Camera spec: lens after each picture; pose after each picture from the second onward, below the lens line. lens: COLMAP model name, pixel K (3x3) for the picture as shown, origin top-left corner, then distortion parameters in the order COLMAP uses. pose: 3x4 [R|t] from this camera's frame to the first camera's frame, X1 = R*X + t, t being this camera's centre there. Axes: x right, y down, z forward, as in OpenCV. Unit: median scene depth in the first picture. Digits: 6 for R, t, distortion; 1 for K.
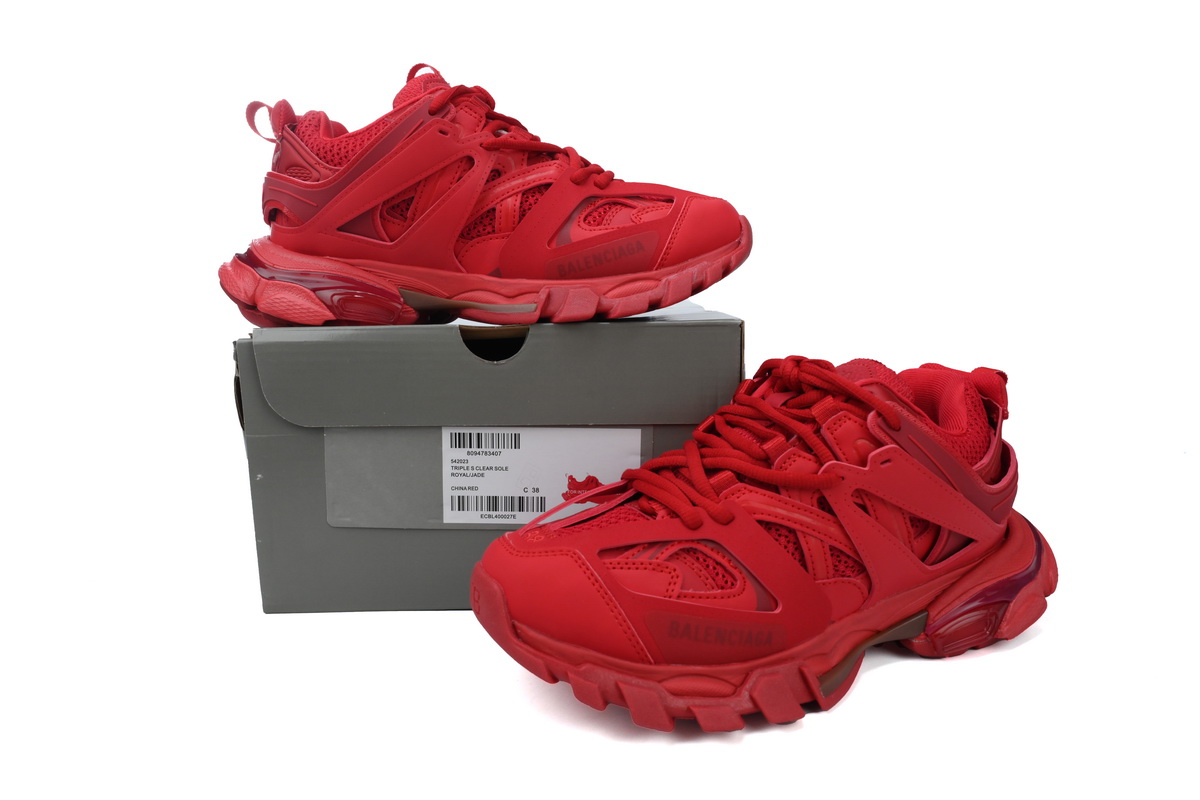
lens RADIAL K [[820.2, 0, 600.0], [0, 820.2, 400.0], [0, 0, 1]] dist [-0.000589, 0.003309]
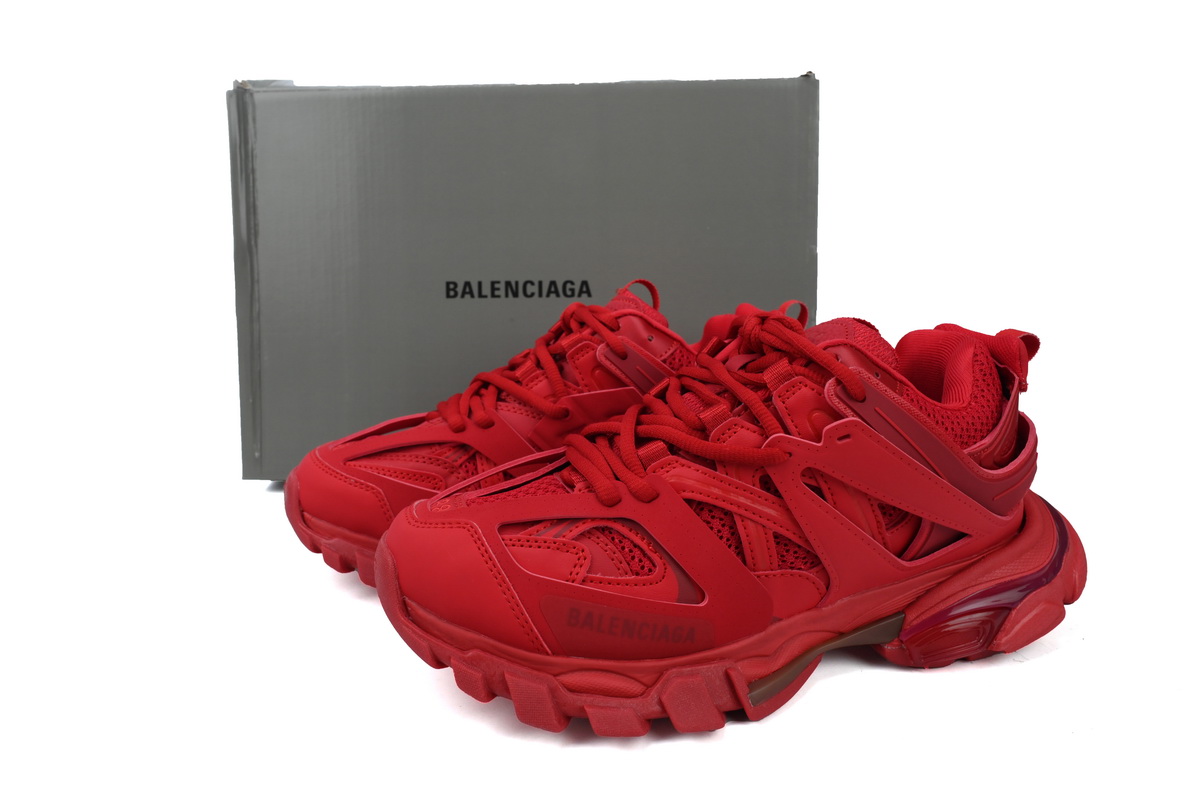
lens RADIAL K [[831.4, 0, 600.0], [0, 831.4, 400.0], [0, 0, 1]] dist [0.023438, -0.003212]
pose [[0.990106, 0.030237, -0.137027, 0.216360], [-0.023762, 0.998533, 0.048649, 0.000654], [0.138297, -0.044912, 0.989372, 0.116014]]
